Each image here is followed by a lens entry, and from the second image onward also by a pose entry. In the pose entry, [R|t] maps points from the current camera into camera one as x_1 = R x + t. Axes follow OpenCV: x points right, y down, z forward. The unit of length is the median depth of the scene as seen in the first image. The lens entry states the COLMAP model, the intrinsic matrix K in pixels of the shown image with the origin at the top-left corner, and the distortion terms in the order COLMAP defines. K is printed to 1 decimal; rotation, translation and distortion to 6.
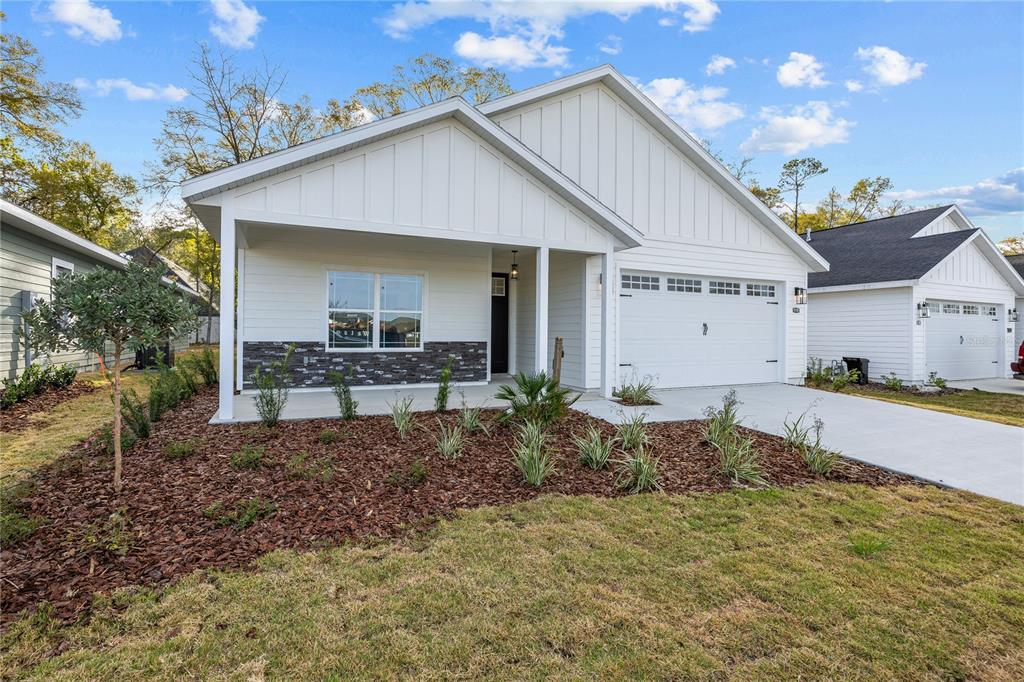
lens RADIAL K [[487.9, 0, 512.0], [0, 487.9, 341.0], [0, 0, 1]] dist [0.034920, -0.000062]
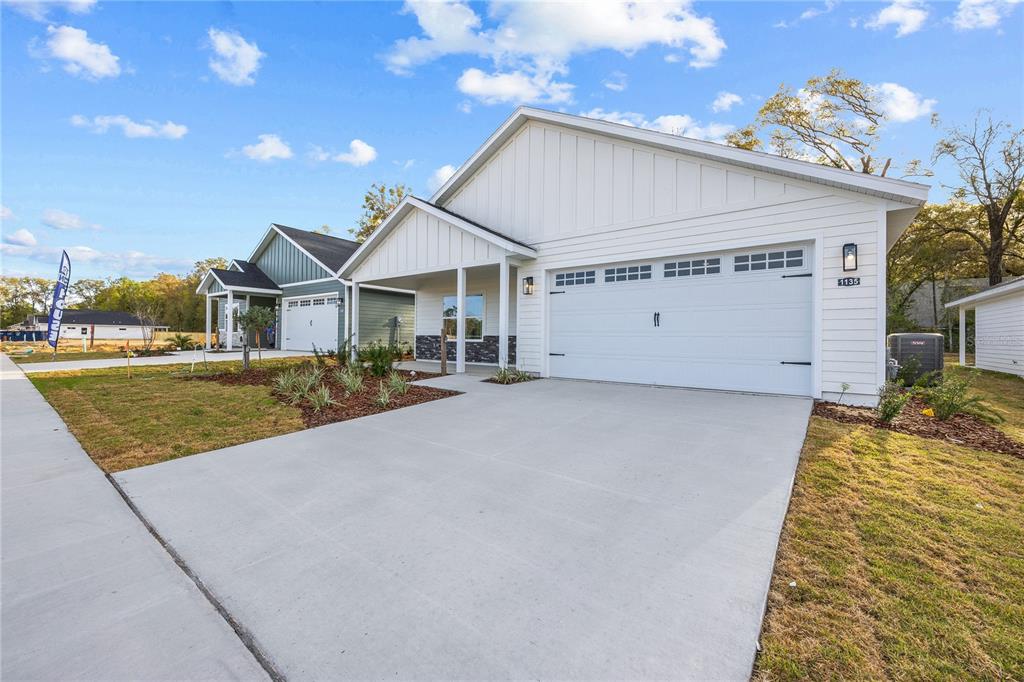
lens RADIAL K [[408.3, 0, 510.7], [0, 408.3, 334.9], [0, 0, 1]] dist [0.000124, -0.000014]
pose [[0.464494, -0.004523, -0.885565, 0.982116], [0.000230, 0.999988, -0.004986, 0.006251], [0.885576, 0.002112, 0.464489, 0.471513]]
